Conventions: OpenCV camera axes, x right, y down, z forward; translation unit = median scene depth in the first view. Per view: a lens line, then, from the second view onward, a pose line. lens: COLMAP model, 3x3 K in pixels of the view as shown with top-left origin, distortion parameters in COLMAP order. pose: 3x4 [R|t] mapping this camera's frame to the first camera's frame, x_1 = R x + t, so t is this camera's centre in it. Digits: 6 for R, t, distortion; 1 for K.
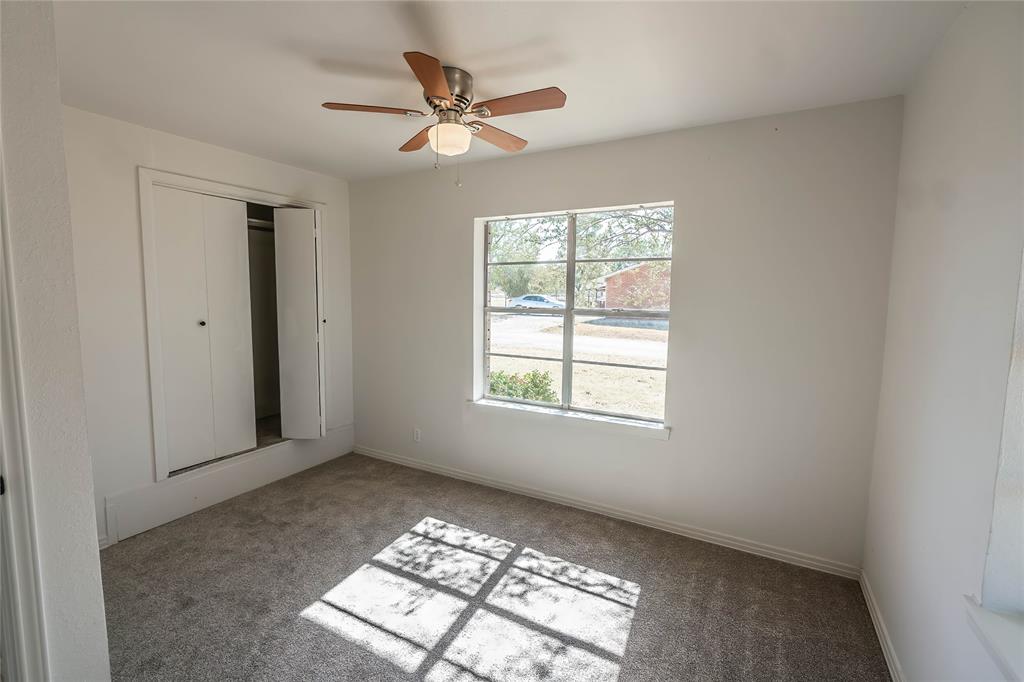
lens RADIAL K [[451.6, 0, 513.0], [0, 451.6, 337.6], [0, 0, 1]] dist [0.000987, -0.000846]
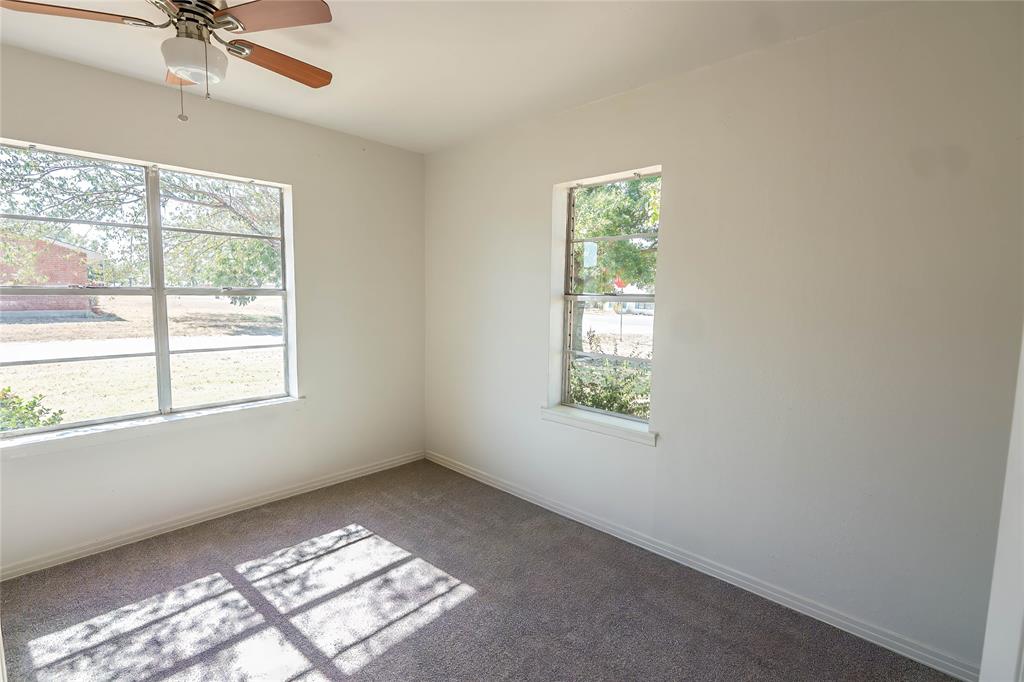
lens RADIAL K [[451.6, 0, 517.1], [0, 451.6, 334.1], [0, 0, 1]] dist [0.000987, -0.000846]
pose [[0.255490, -0.111693, 0.960338, -0.650724], [0.067101, 0.992958, 0.097635, -0.024940], [-0.964480, 0.039495, 0.261185, 0.258333]]
